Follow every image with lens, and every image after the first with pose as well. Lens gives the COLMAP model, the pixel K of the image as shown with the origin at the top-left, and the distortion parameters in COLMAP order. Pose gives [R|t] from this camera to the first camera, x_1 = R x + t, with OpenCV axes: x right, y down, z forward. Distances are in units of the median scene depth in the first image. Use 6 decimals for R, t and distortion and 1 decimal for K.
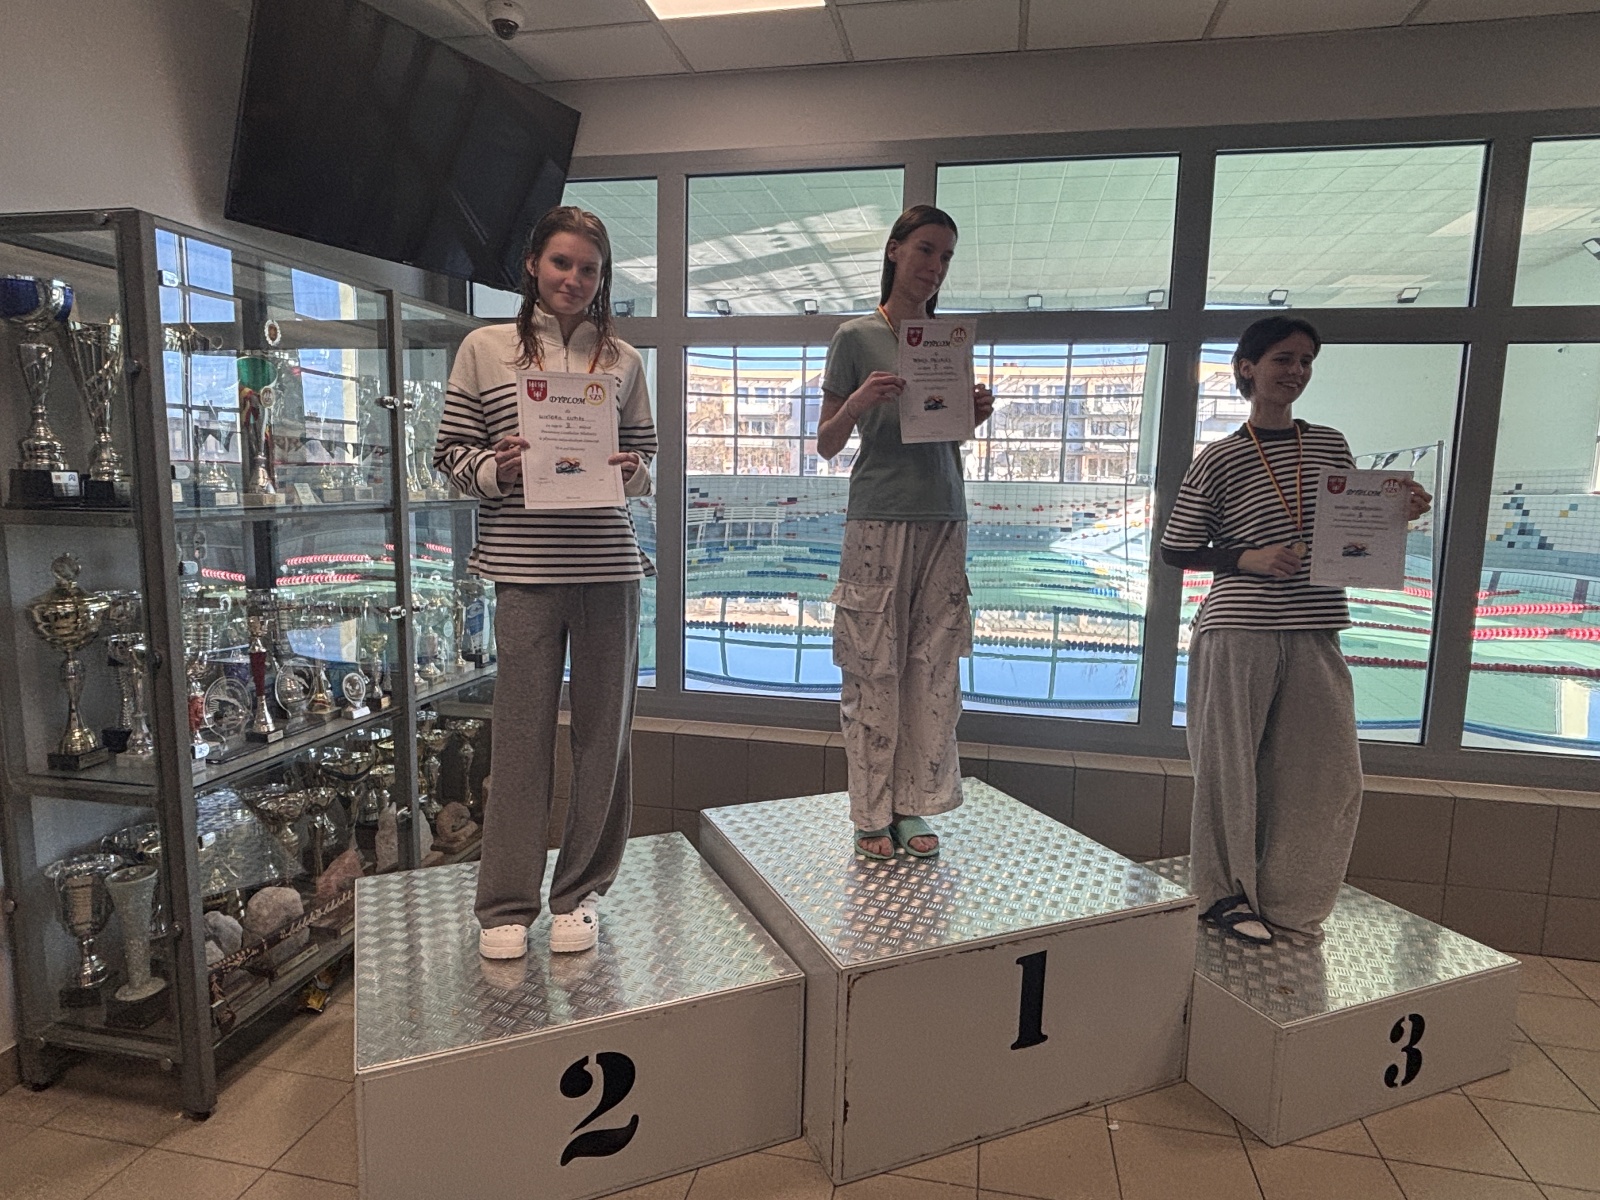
lens RADIAL K [[927.1, 0, 793.4], [0, 927.1, 595.0], [0, 0, 1]] dist [-0.002203, -0.001866]
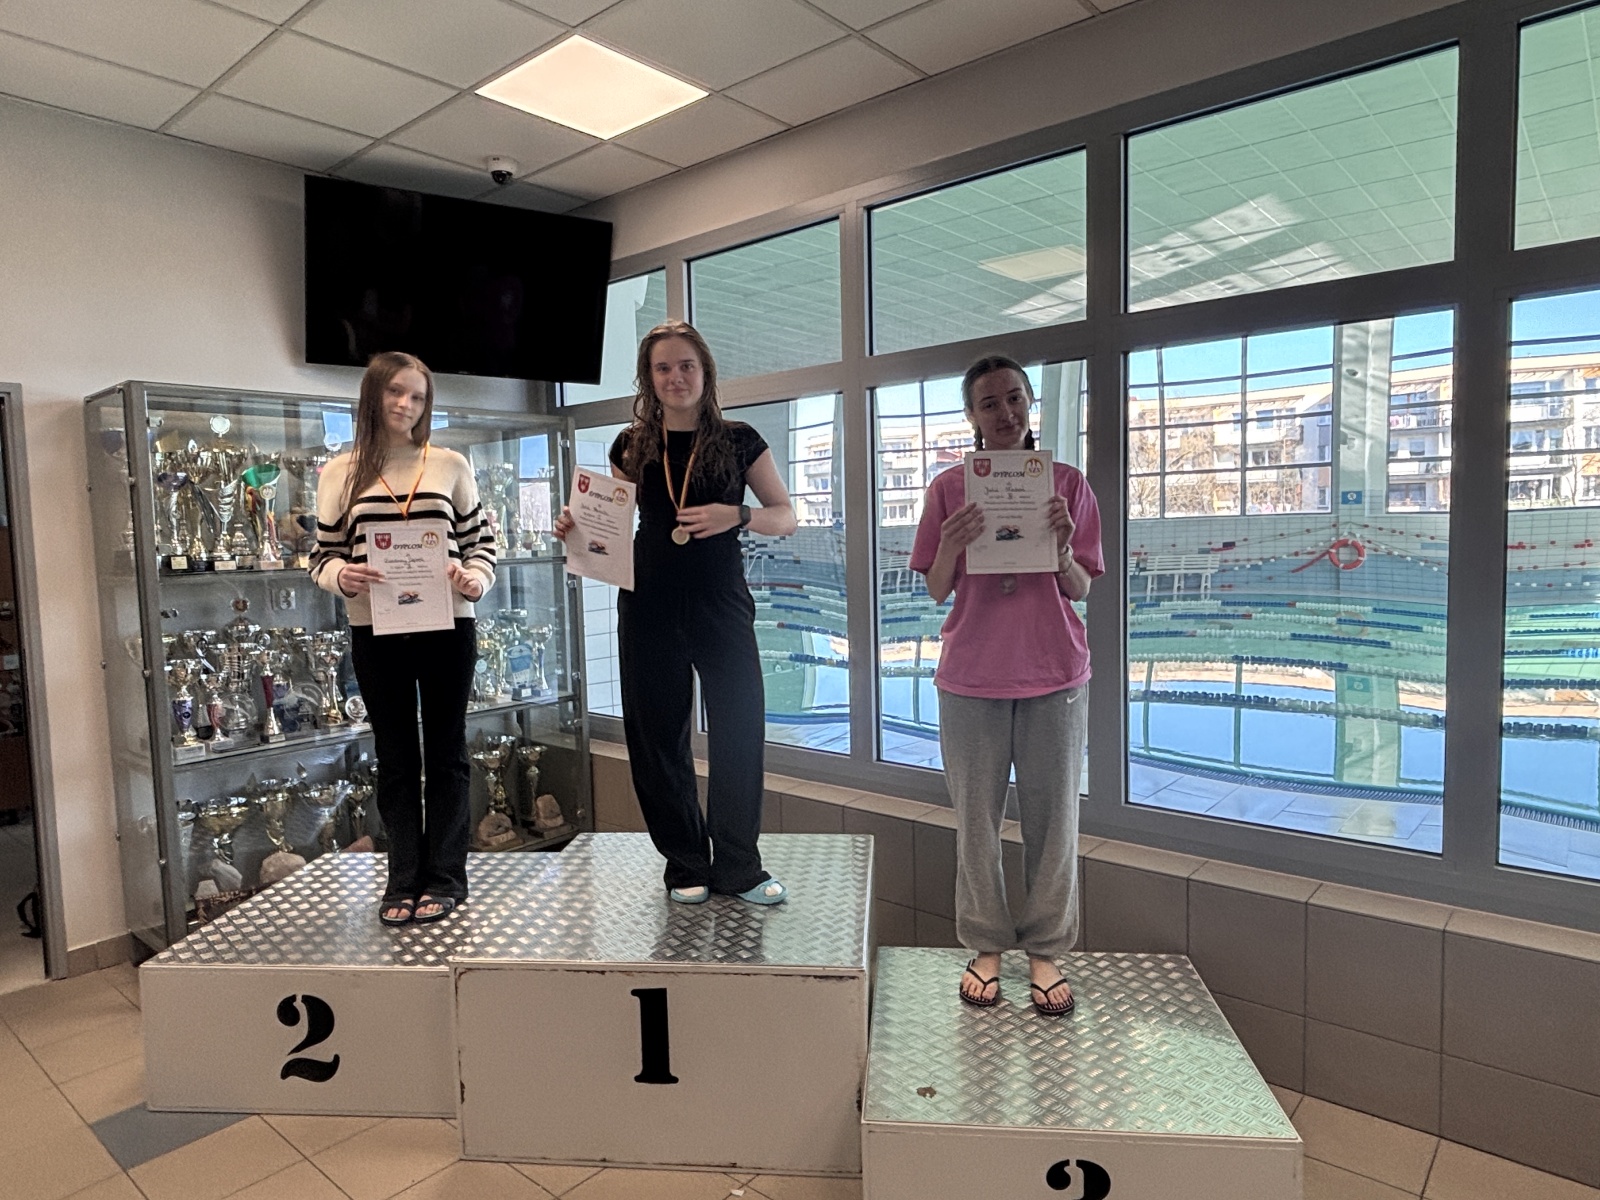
lens RADIAL K [[987.4, 0, 799.4], [0, 987.4, 594.4], [0, 0, 1]] dist [-0.000800, -0.004840]
pose [[0.877127, -0.012200, -0.480103, 0.617302], [-0.017068, 0.998254, -0.056550, 0.008448], [0.479955, 0.057796, 0.875387, 0.068690]]
